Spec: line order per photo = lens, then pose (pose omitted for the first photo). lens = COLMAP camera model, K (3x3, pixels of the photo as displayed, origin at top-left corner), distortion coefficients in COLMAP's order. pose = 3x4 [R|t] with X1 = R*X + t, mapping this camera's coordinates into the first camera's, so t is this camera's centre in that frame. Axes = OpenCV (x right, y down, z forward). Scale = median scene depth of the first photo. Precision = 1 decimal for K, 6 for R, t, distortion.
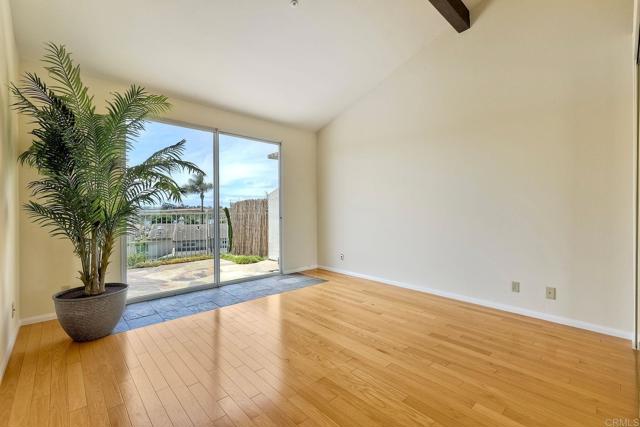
lens RADIAL K [[280.1, 0, 321.2], [0, 280.1, 211.6], [0, 0, 1]] dist [0.003045, 0.000340]
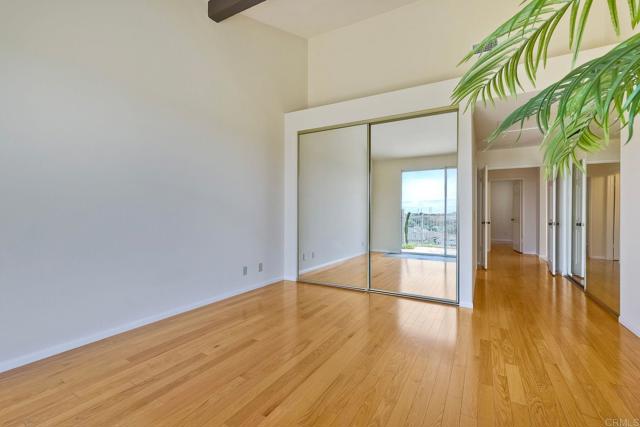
lens RADIAL K [[275.8, 0, 323.0], [0, 275.8, 212.7], [0, 0, 1]] dist [0.000090, 0.000015]
pose [[-0.290335, -0.001687, 0.956923, -0.556302], [-0.001383, 0.999998, 0.001343, 0.010620], [-0.956924, -0.000934, -0.290337, 1.007804]]
